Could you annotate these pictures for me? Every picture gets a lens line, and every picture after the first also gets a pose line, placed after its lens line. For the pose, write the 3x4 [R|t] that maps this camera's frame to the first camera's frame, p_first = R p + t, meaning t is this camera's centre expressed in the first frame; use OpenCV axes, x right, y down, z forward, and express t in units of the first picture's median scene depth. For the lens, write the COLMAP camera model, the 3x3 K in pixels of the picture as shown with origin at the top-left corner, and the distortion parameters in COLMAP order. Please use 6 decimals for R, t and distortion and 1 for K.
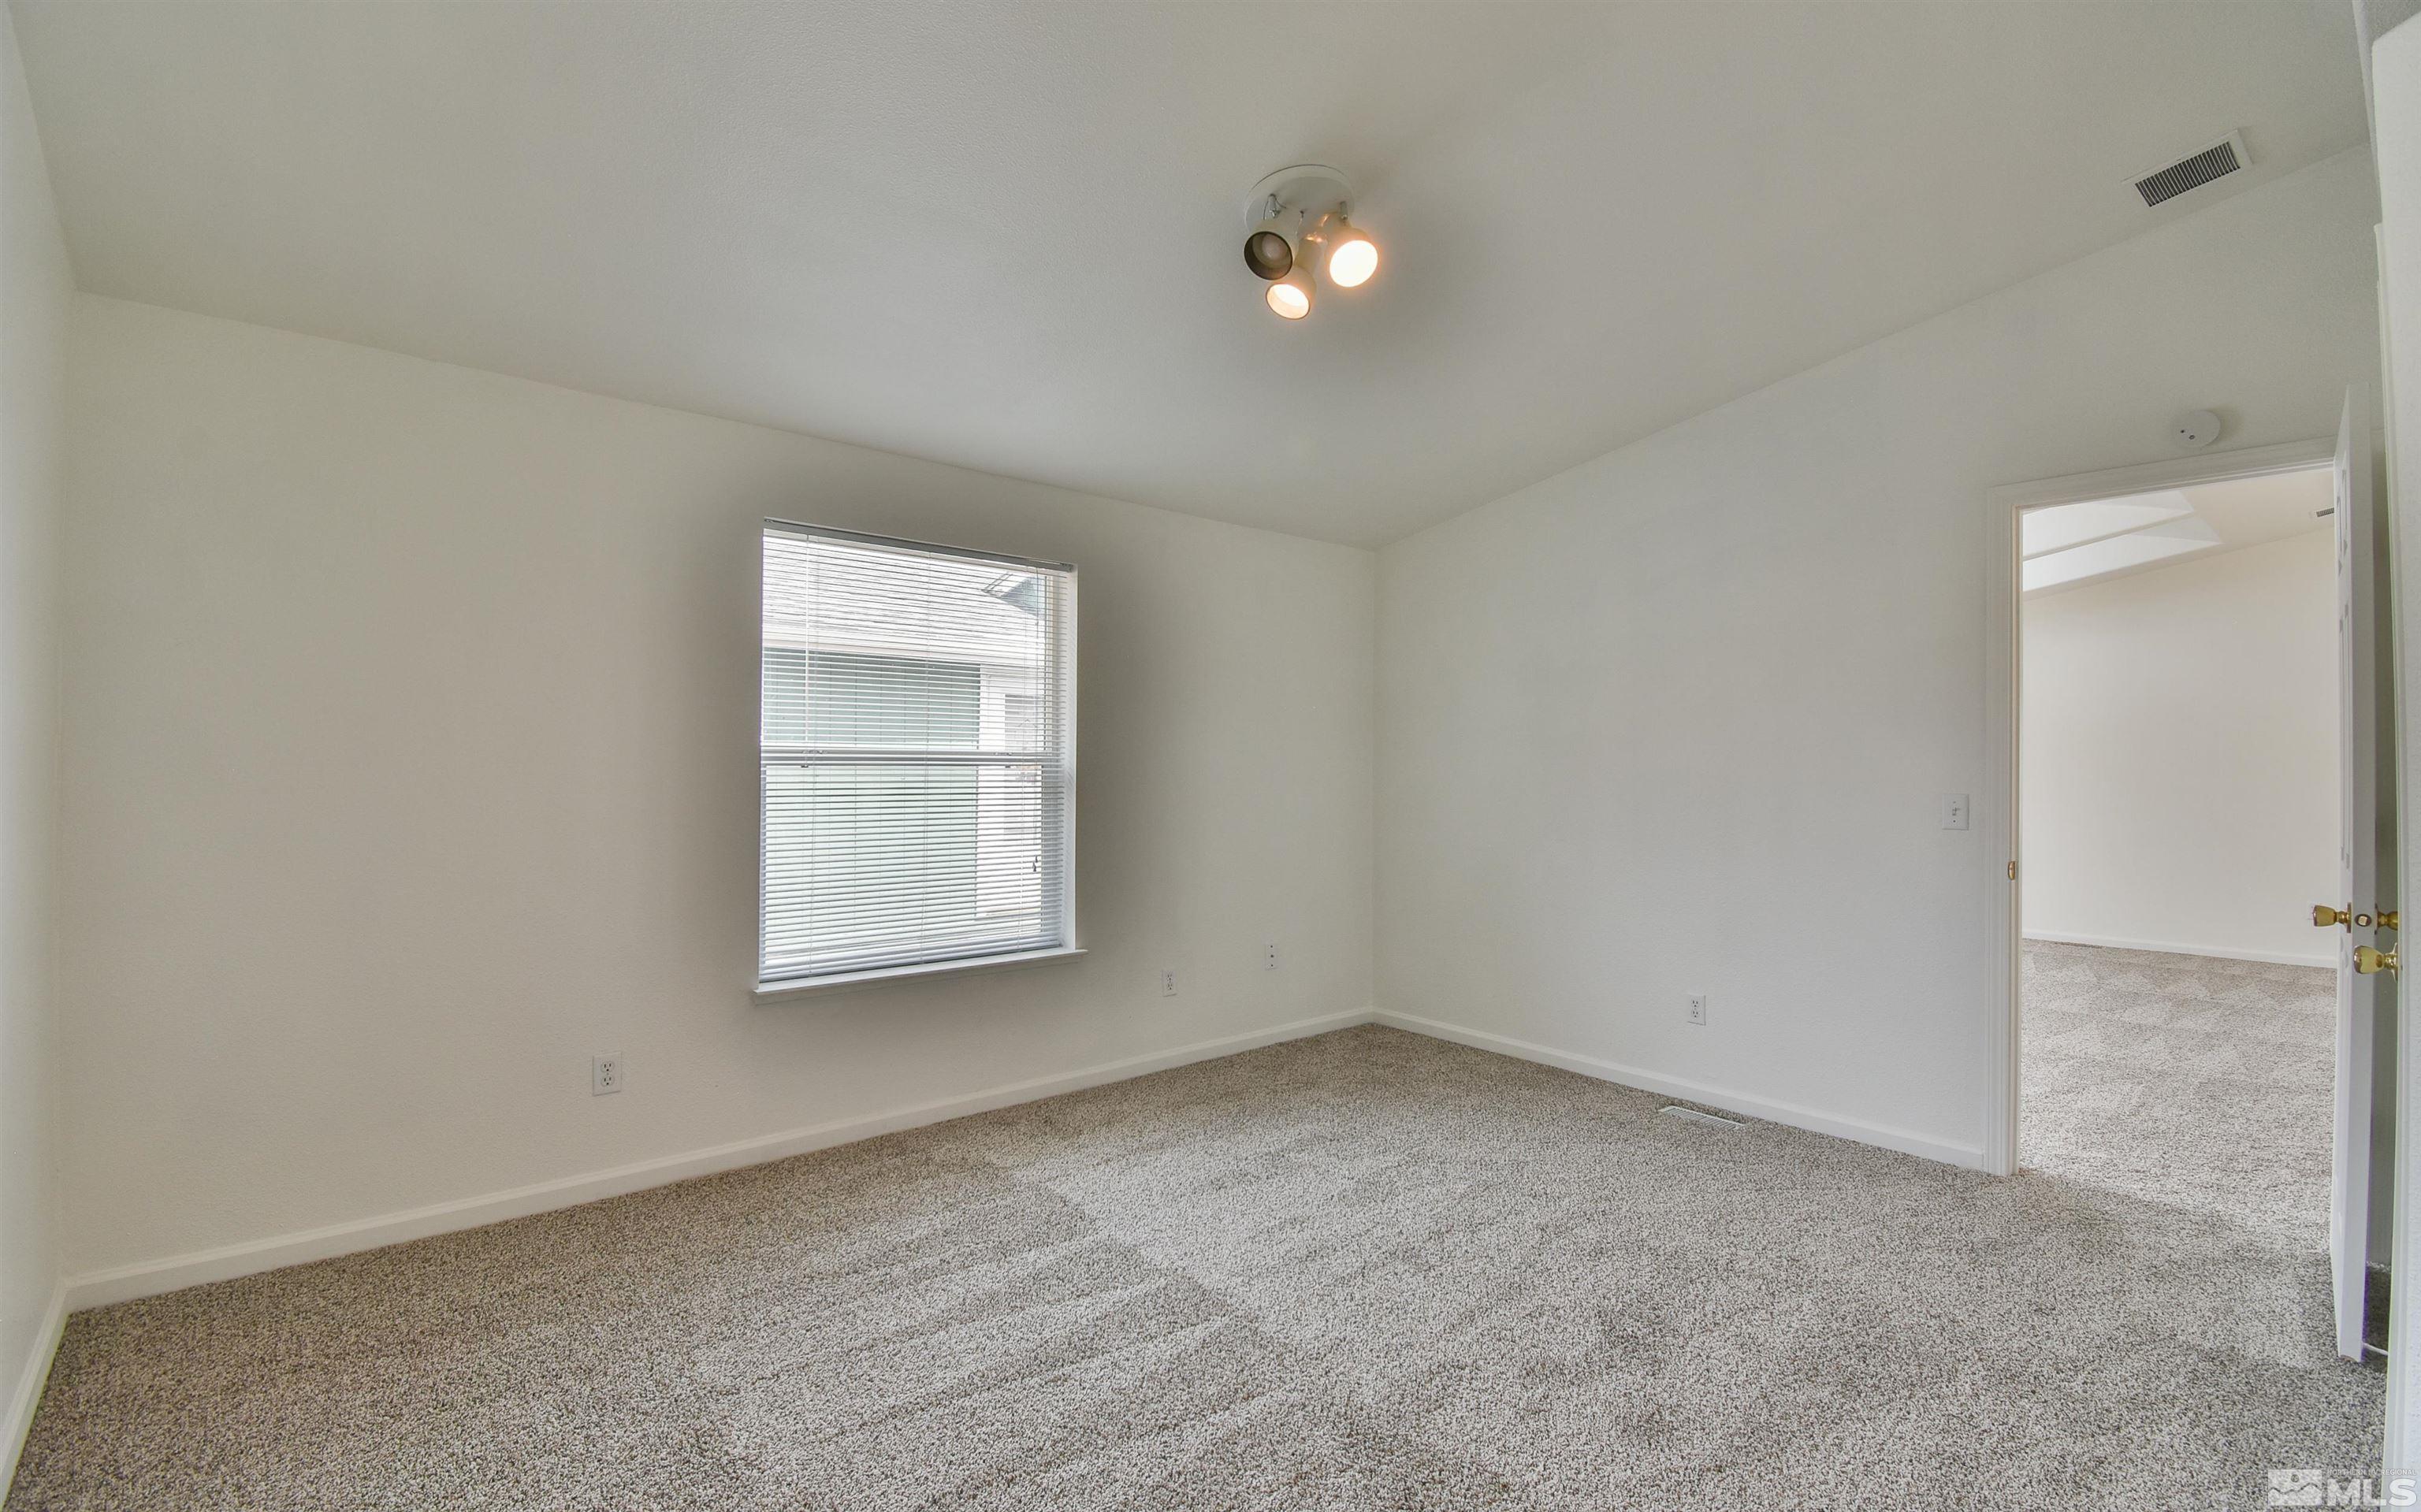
lens RADIAL K [[1070.0, 0, 1217.9], [0, 1070.0, 749.1], [0, 0, 1]] dist [0.000615, -0.014608]
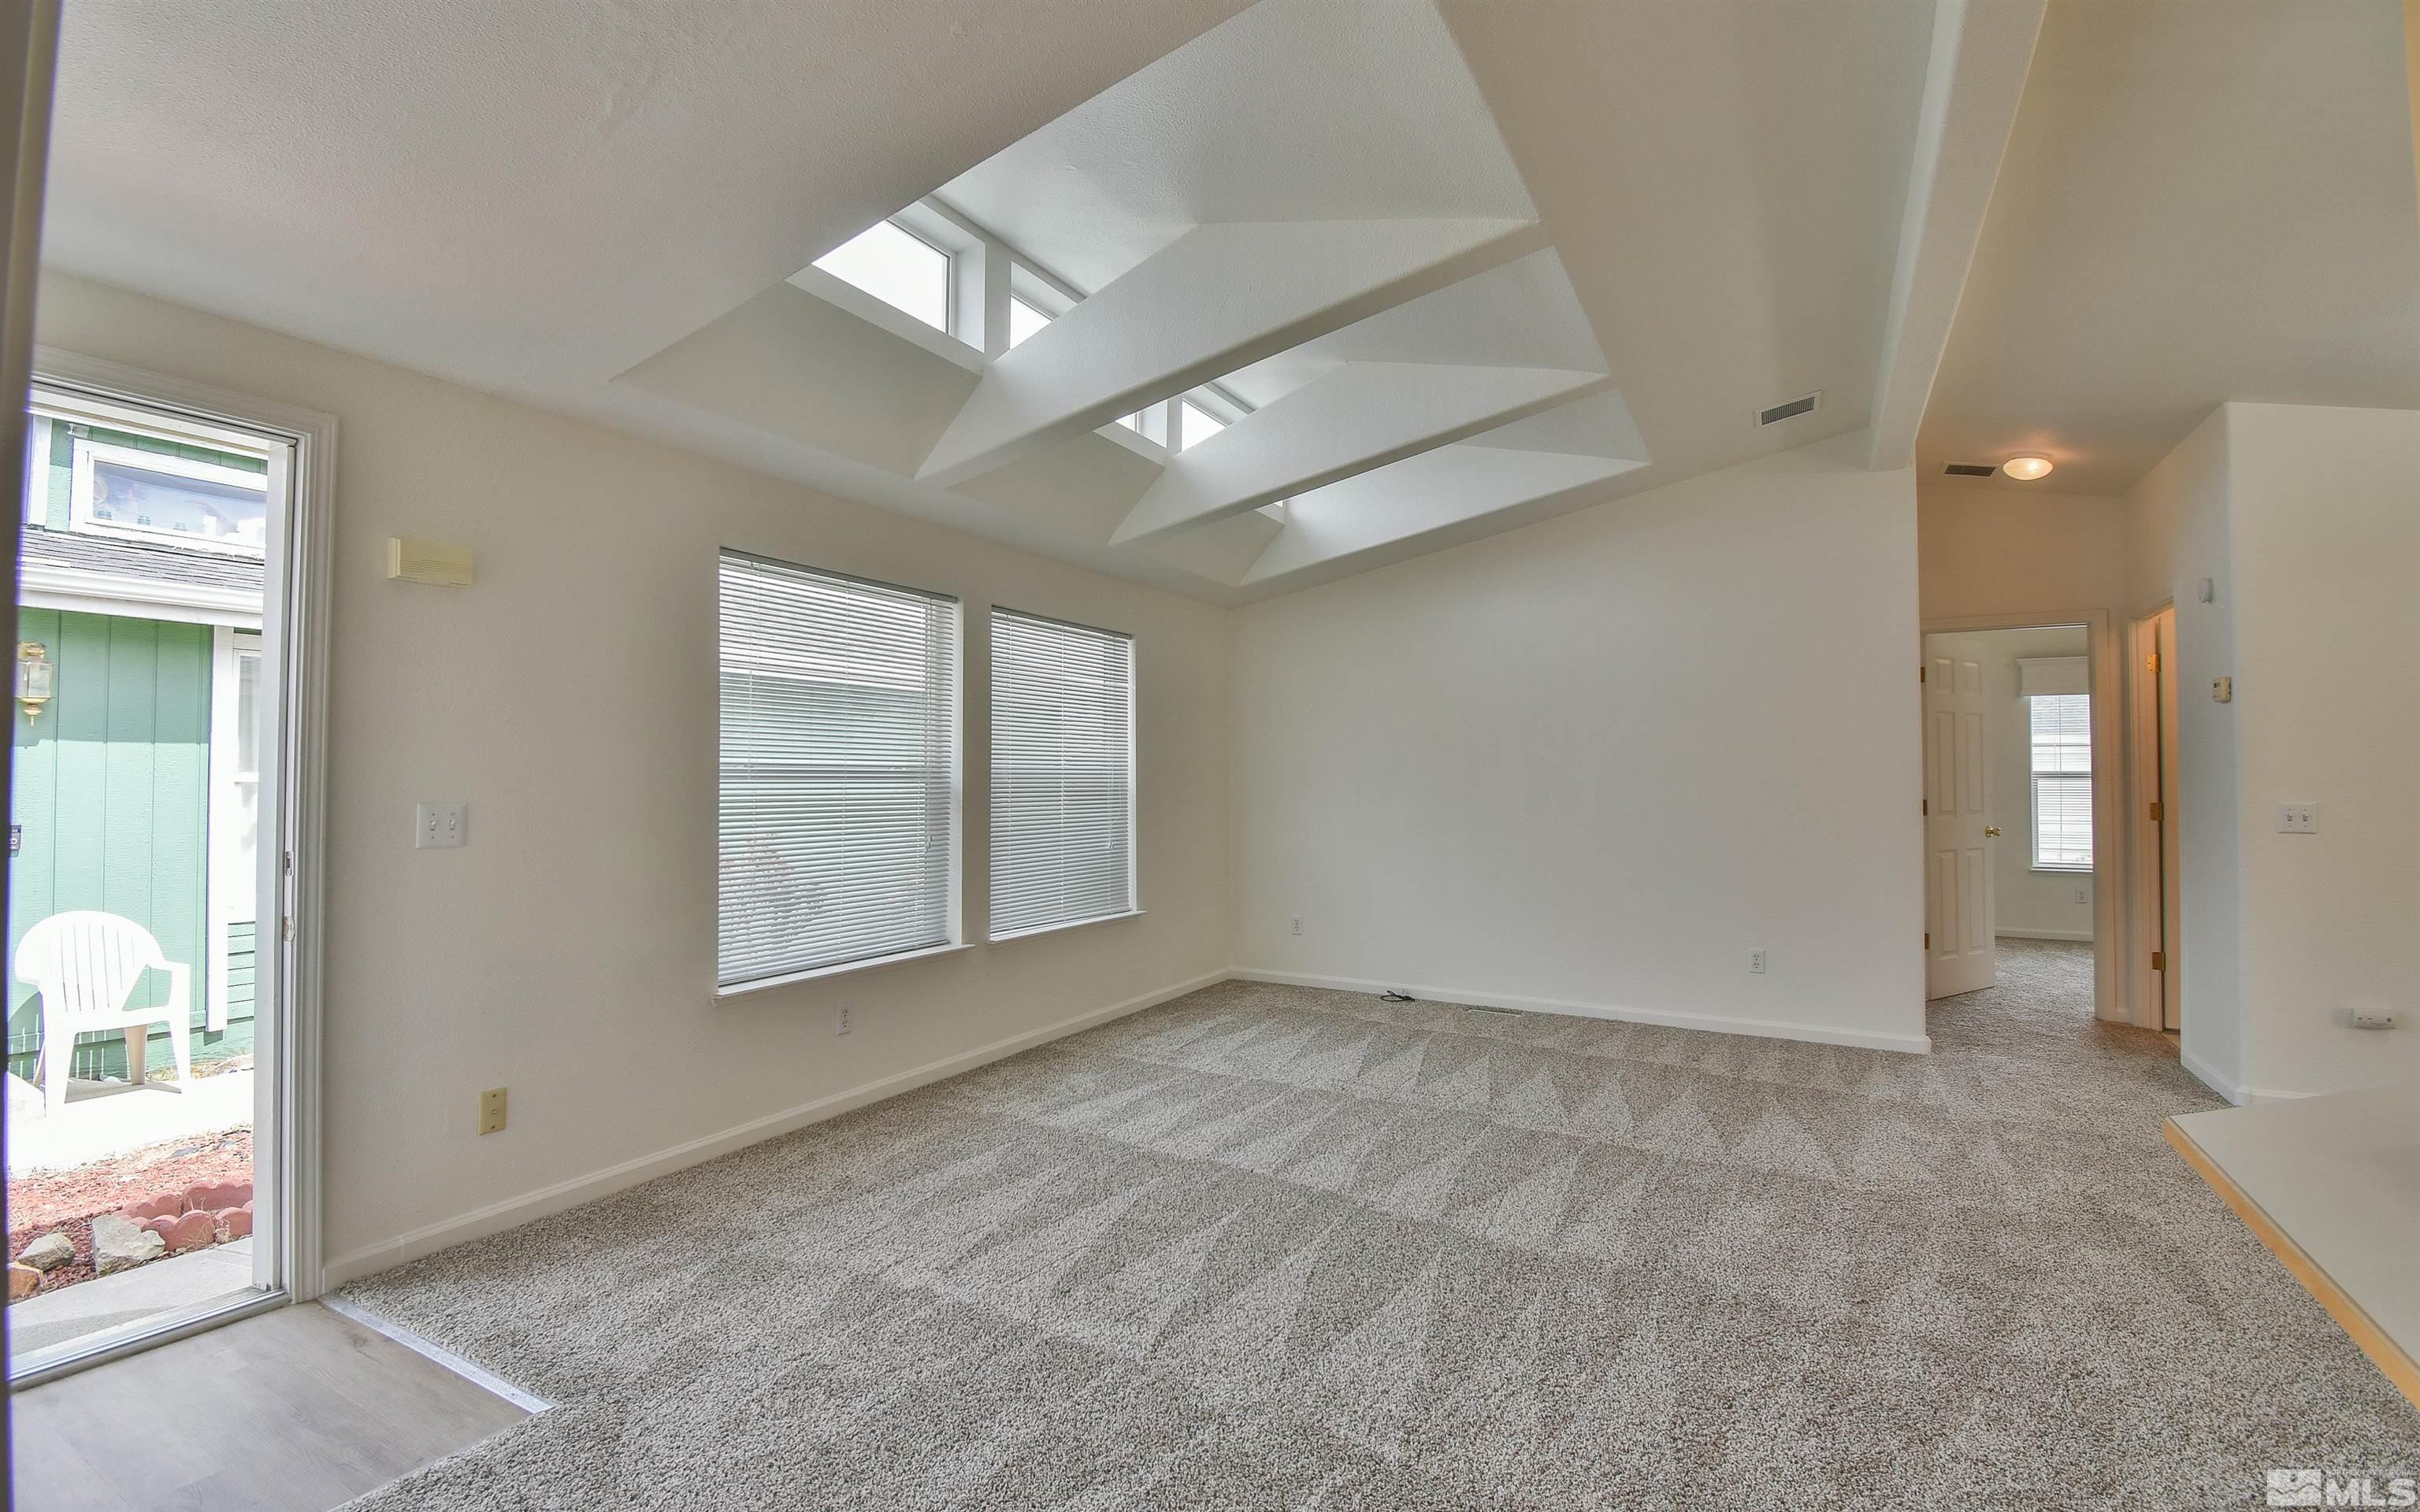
lens RADIAL K [[1069.5, 0, 1217.4], [0, 1069.5, 749.2], [0, 0, 1]] dist [0.000615, -0.014608]
pose [[0.945437, -0.003001, 0.325792, -0.302022], [0.010276, 0.999735, -0.020611, 0.009389], [-0.325644, 0.022834, 0.945217, -0.181360]]
